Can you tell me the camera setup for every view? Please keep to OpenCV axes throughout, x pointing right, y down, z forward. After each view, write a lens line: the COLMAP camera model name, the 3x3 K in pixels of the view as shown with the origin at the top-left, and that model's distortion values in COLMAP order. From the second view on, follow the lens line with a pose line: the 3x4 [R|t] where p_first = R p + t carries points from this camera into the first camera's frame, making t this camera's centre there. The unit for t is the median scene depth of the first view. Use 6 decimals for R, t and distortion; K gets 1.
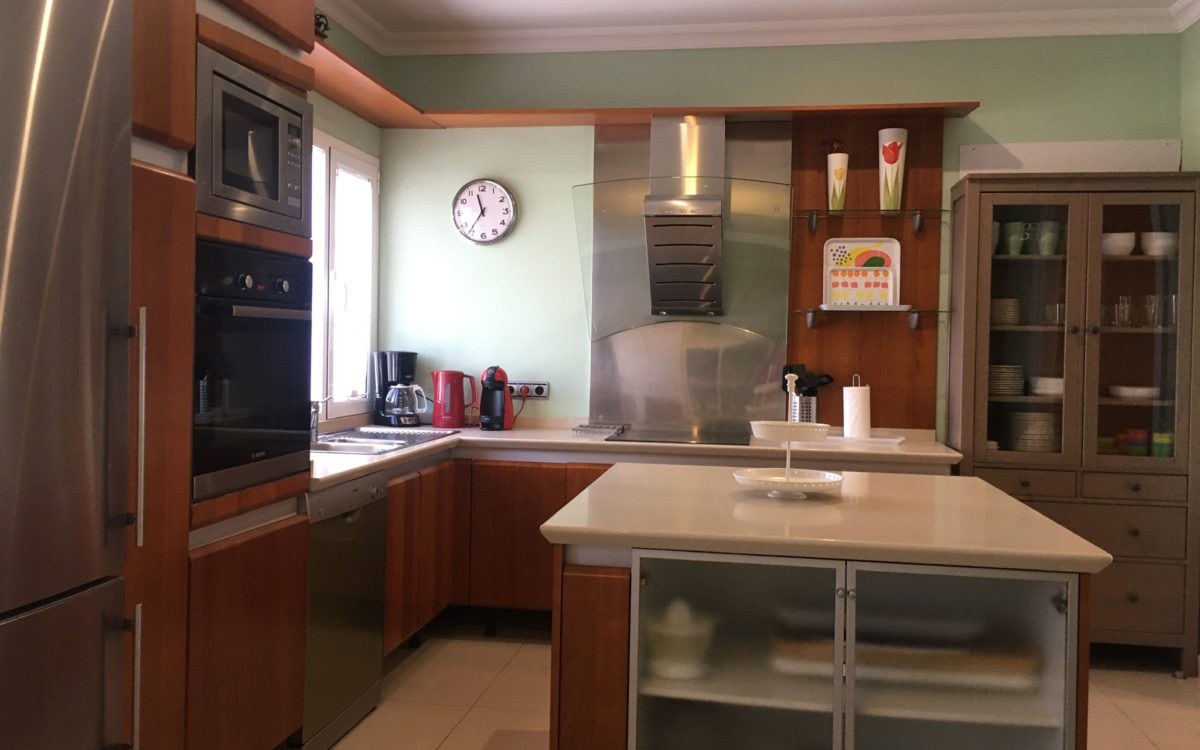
lens RADIAL K [[985.3, 0, 600.0], [0, 985.3, 375.0], [0, 0, 1]] dist [0.001235, -0.005225]
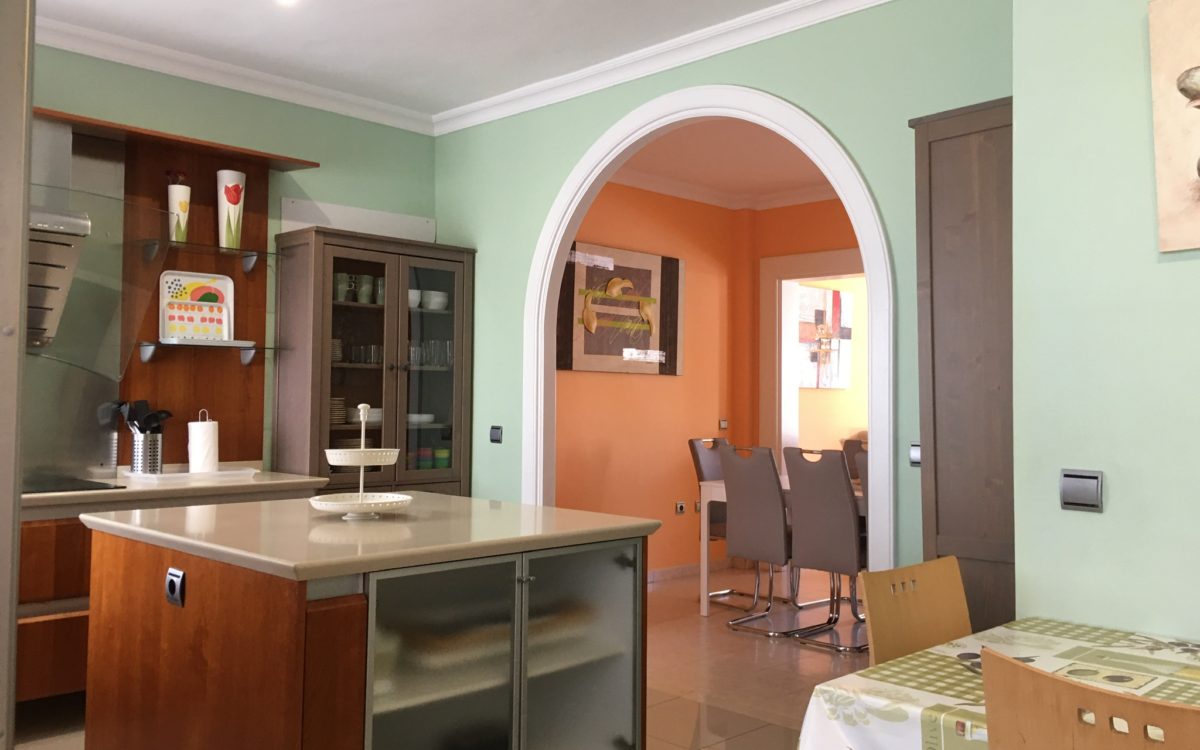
lens RADIAL K [[999.4, 0, 600.0], [0, 999.4, 375.0], [0, 0, 1]] dist [0.004788, -0.000003]
pose [[0.569689, 0.005636, 0.821841, -0.339820], [0.023797, 0.999444, -0.023349, -0.001986], [-0.821516, 0.032859, 0.569238, 0.090508]]
